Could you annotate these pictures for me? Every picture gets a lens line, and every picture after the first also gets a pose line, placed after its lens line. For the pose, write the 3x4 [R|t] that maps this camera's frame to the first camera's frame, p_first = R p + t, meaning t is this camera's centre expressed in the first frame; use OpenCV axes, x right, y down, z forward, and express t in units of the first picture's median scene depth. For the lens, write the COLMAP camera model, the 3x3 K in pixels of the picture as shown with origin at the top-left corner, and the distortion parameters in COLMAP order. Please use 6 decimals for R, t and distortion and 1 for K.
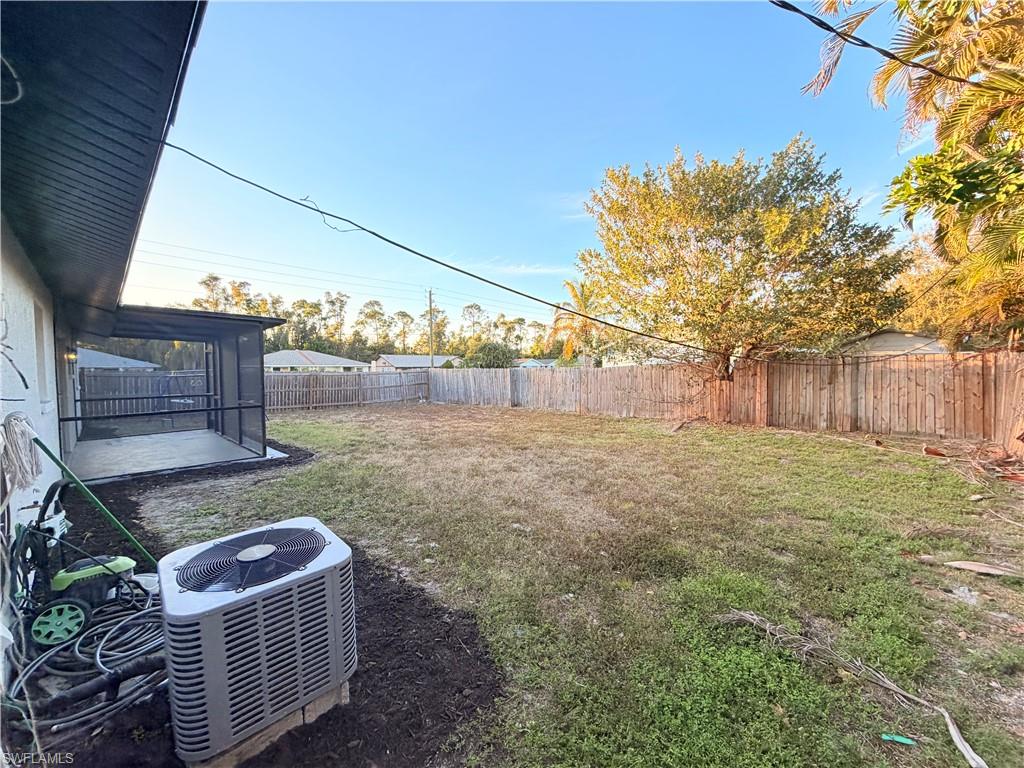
lens RADIAL K [[408.6, 0, 509.9], [0, 408.6, 384.3], [0, 0, 1]] dist [-0.000116, 0.000244]
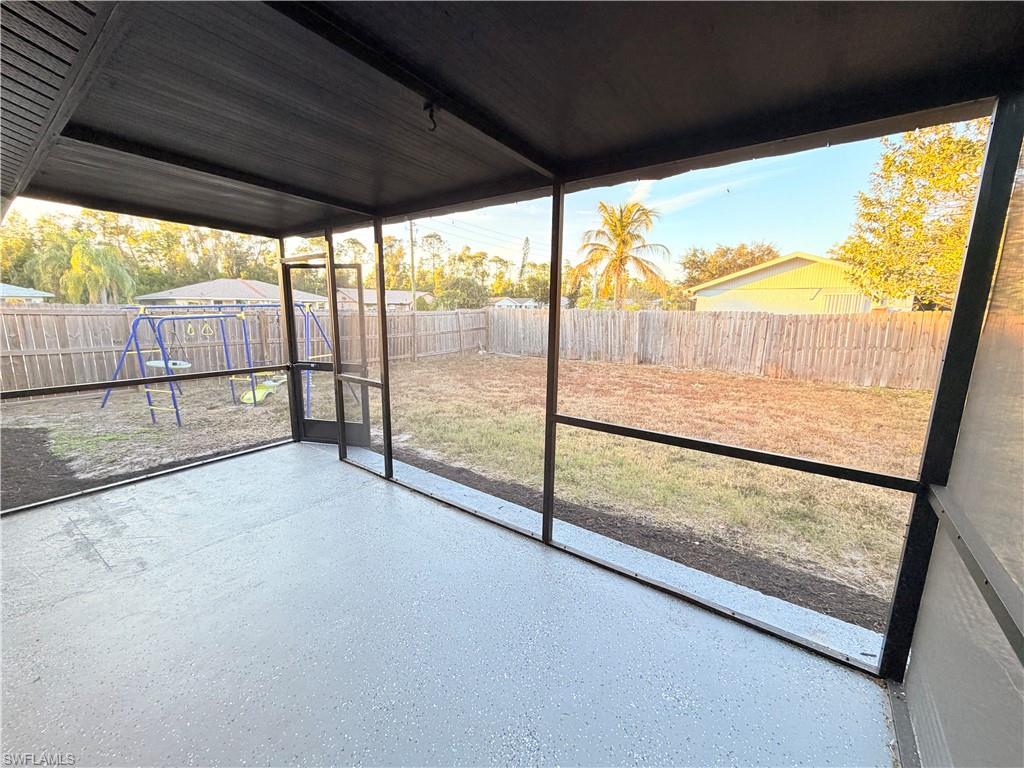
lens RADIAL K [[408.6, 0, 509.9], [0, 408.6, 384.3], [0, 0, 1]] dist [-0.000116, 0.000244]
pose [[0.990166, -0.005055, 0.139803, -0.122934], [-0.015552, 0.989175, 0.145916, -0.004798], [-0.139027, -0.146656, 0.979369, 0.115858]]
